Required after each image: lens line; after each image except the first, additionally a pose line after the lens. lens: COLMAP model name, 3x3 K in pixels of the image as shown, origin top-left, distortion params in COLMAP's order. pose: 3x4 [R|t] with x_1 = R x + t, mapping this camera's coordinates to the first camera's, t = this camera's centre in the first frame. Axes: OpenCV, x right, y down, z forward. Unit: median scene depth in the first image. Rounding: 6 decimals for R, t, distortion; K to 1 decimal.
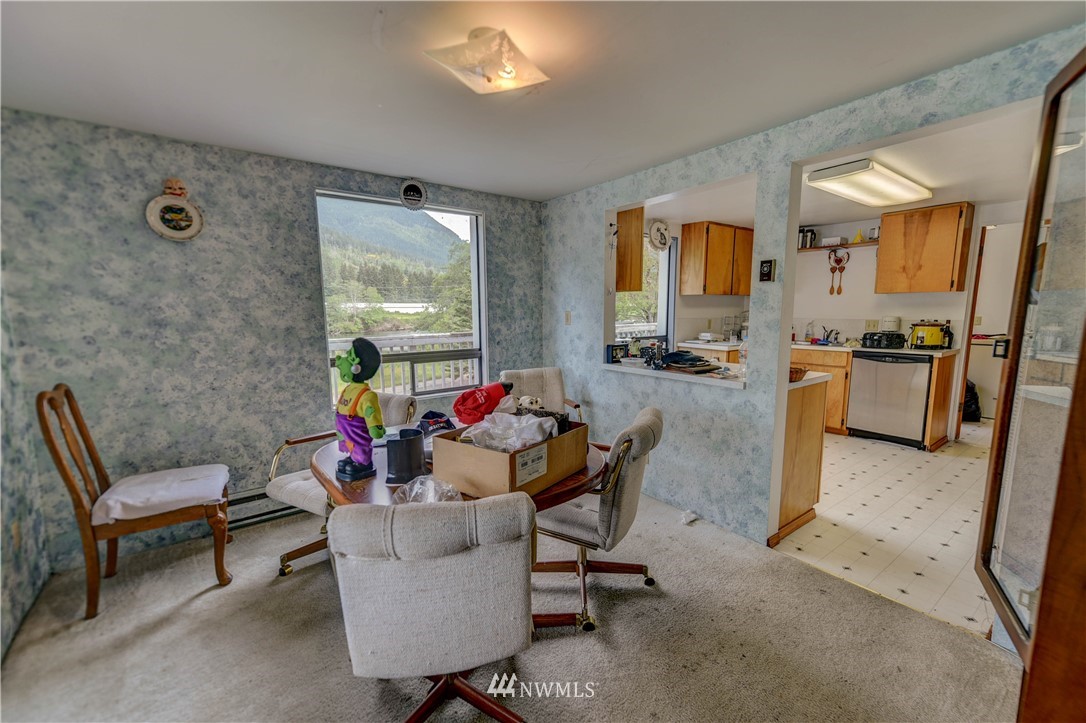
lens RADIAL K [[425.3, 0, 551.0], [0, 425.3, 368.1], [0, 0, 1]] dist [0.014582, 0.000016]
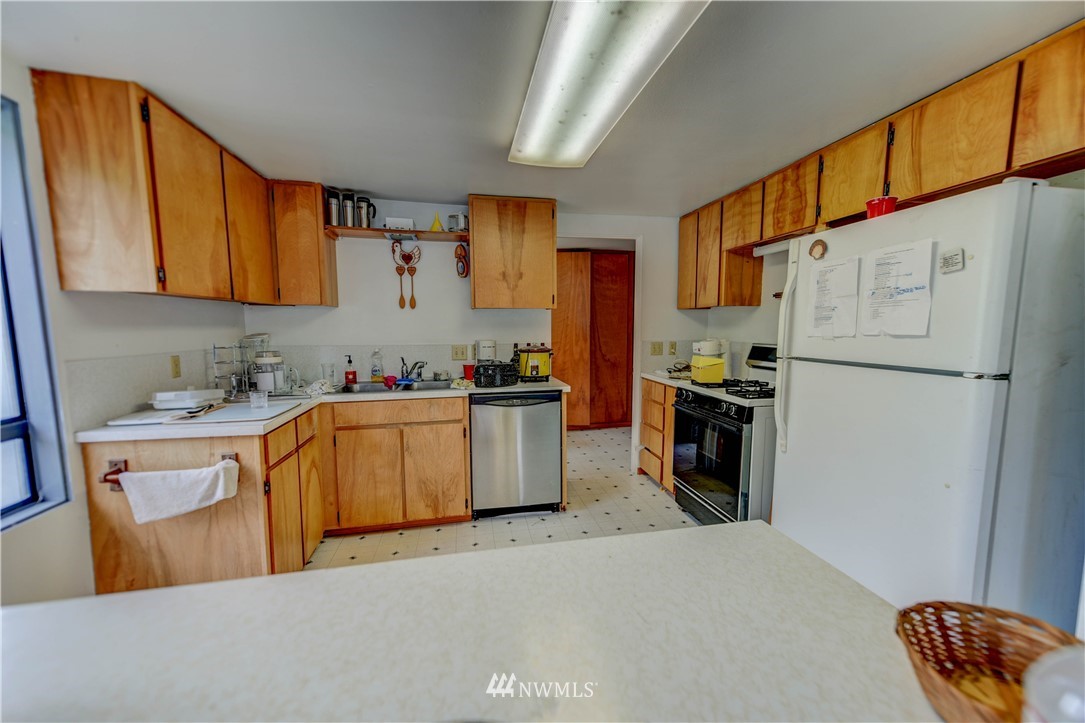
lens RADIAL K [[424.9, 0, 550.5], [0, 424.9, 368.1], [0, 0, 1]] dist [0.014582, 0.000016]
pose [[0.411908, -0.087146, 0.907049, 0.156225], [0.129077, 0.990959, 0.036591, -0.078608], [-0.902037, 0.102007, 0.419433, 0.551474]]
